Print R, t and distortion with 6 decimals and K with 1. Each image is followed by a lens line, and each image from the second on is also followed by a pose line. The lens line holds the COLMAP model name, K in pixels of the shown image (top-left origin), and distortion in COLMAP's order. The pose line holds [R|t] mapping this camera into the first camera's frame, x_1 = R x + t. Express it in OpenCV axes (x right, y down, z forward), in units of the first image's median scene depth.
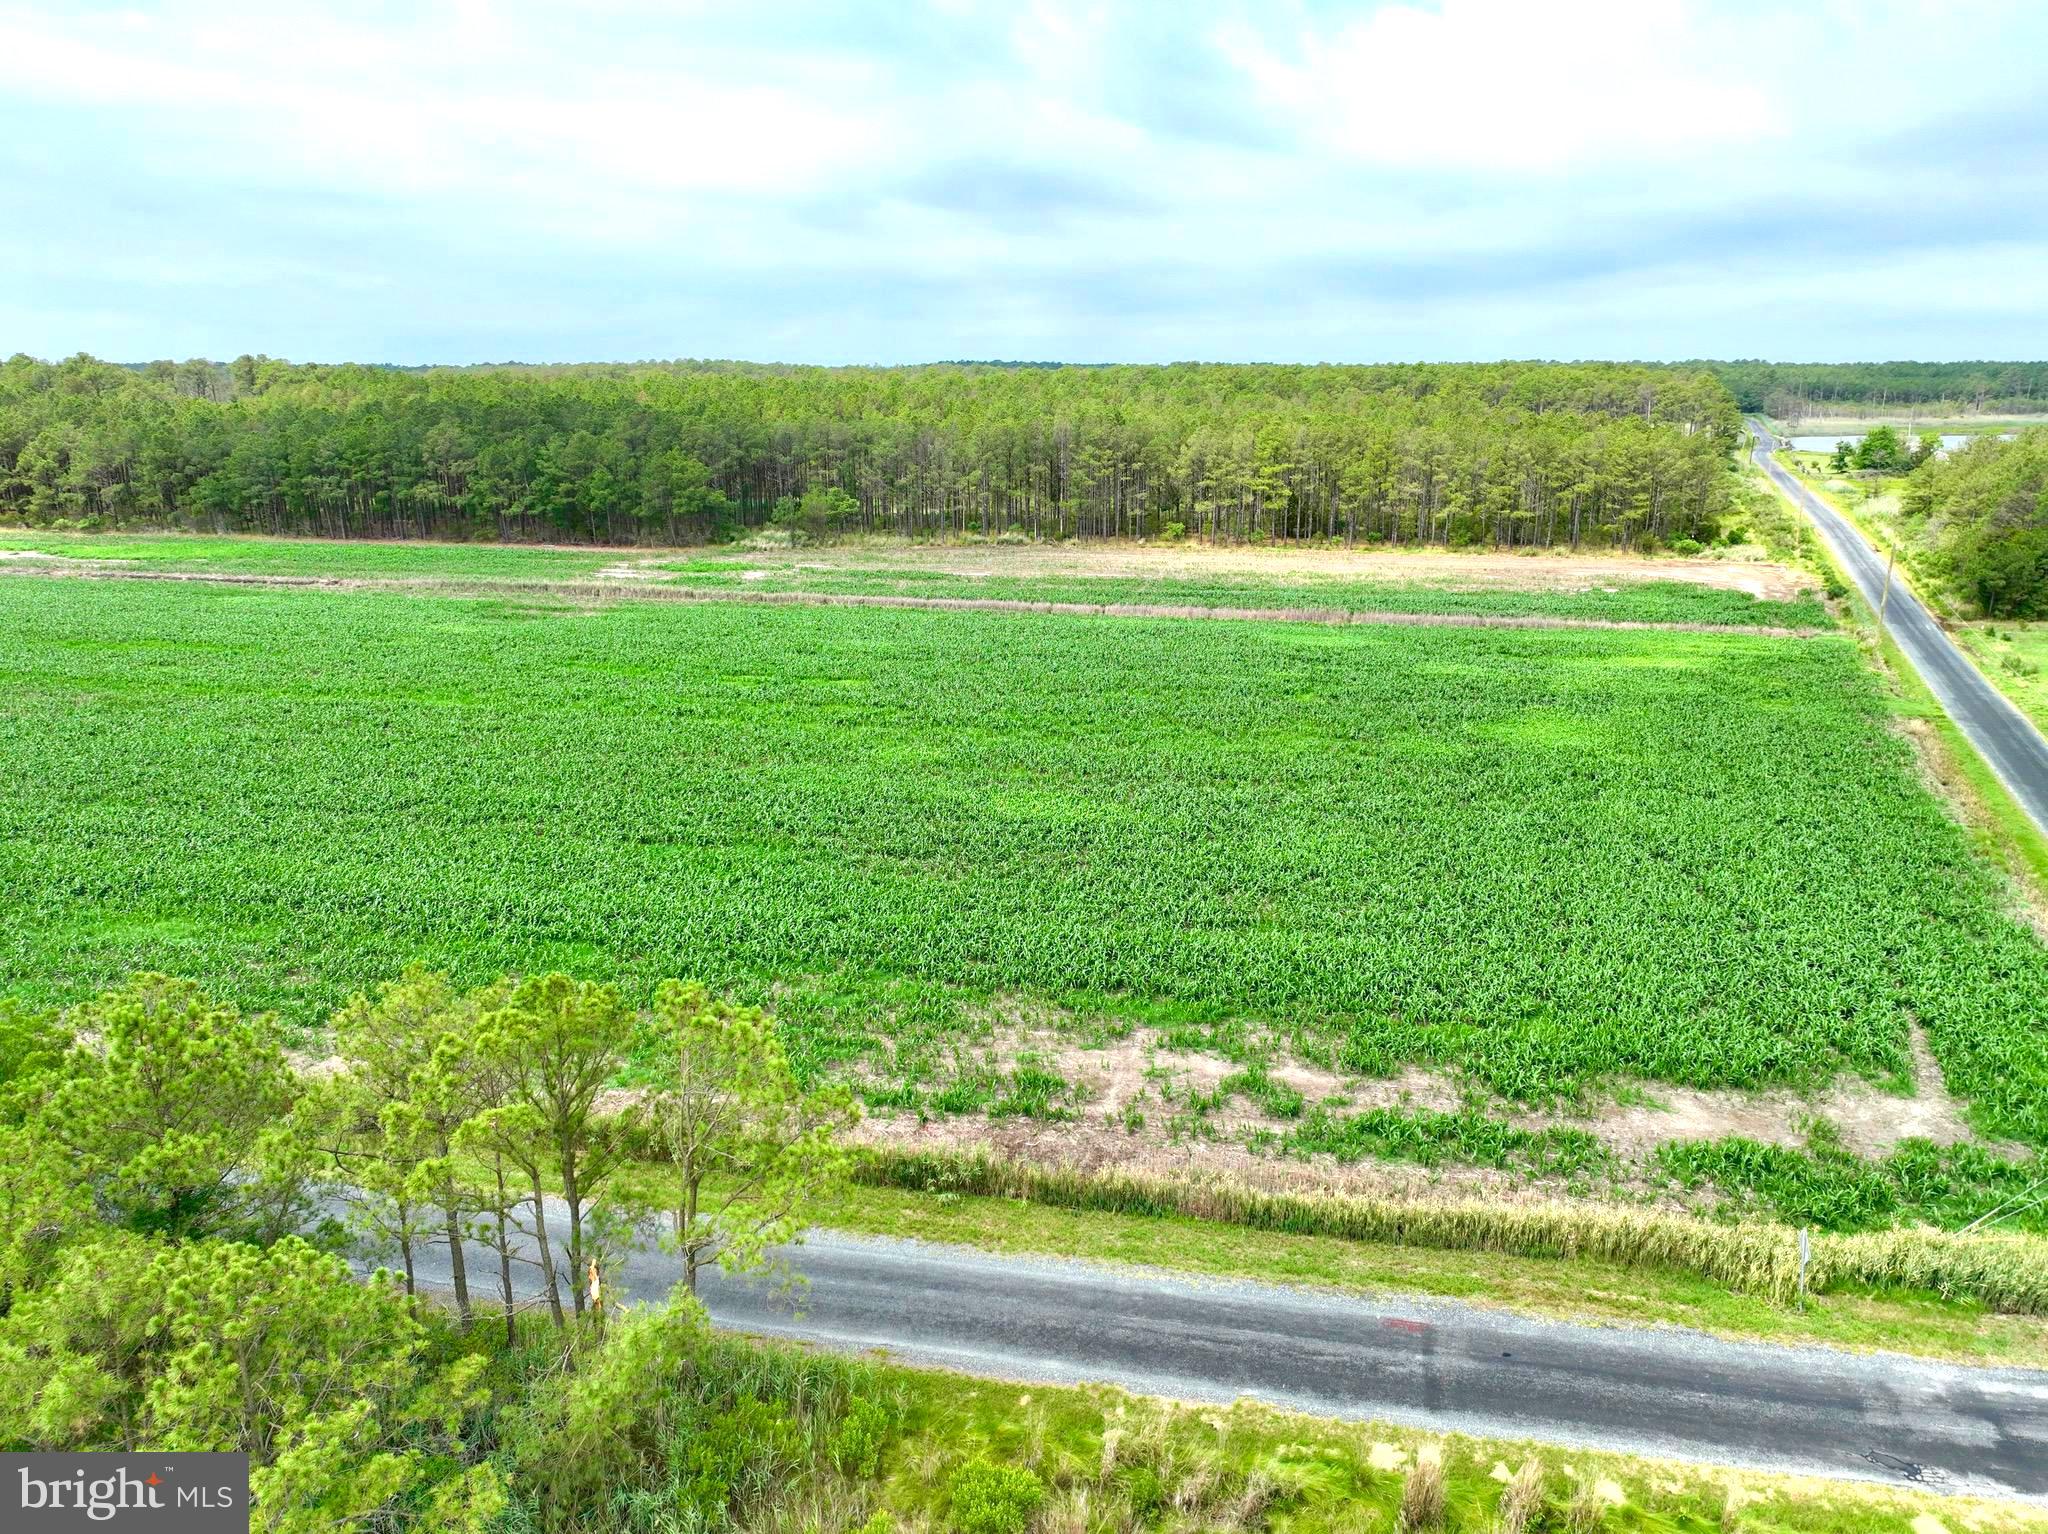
lens RADIAL K [[1437.6, 0, 1020.3], [0, 1437.6, 763.2], [0, 0, 1]] dist [-0.001933, 0.019644]
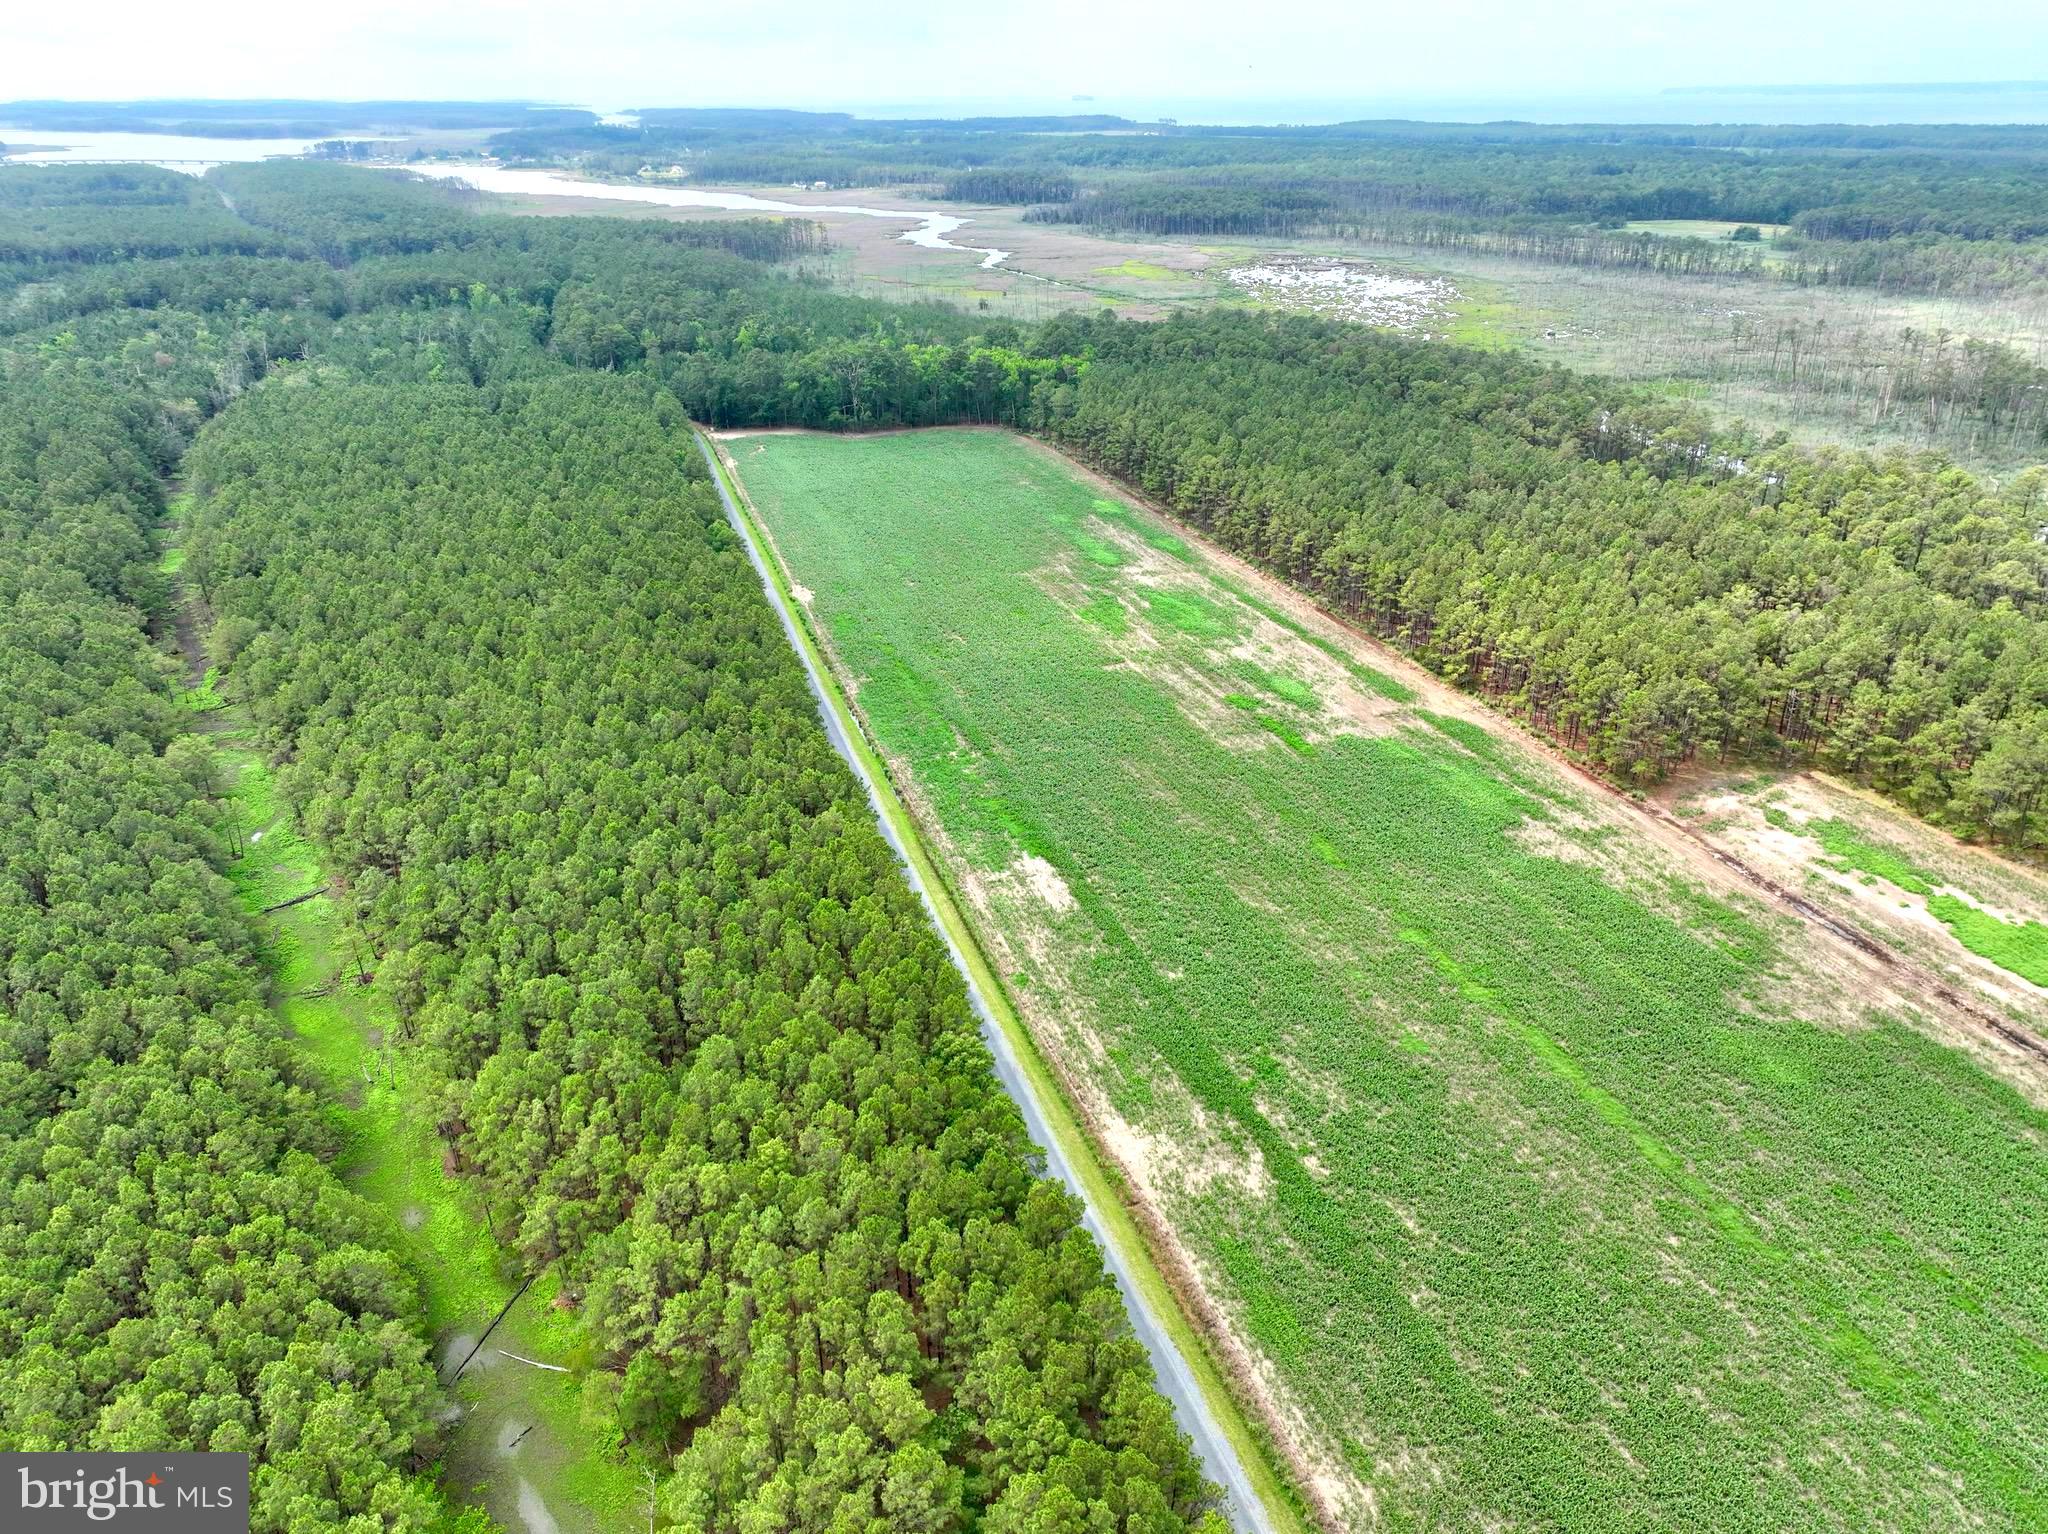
lens RADIAL K [[1437.6, 0, 1023.9], [0, 1437.6, 770.2], [0, 0, 1]] dist [-0.001933, 0.019644]
pose [[0.530498, 0.366139, -0.764535, -0.272043], [-0.226397, 0.930344, 0.288452, -0.365333], [0.816894, 0.020065, 0.576438, -0.083574]]
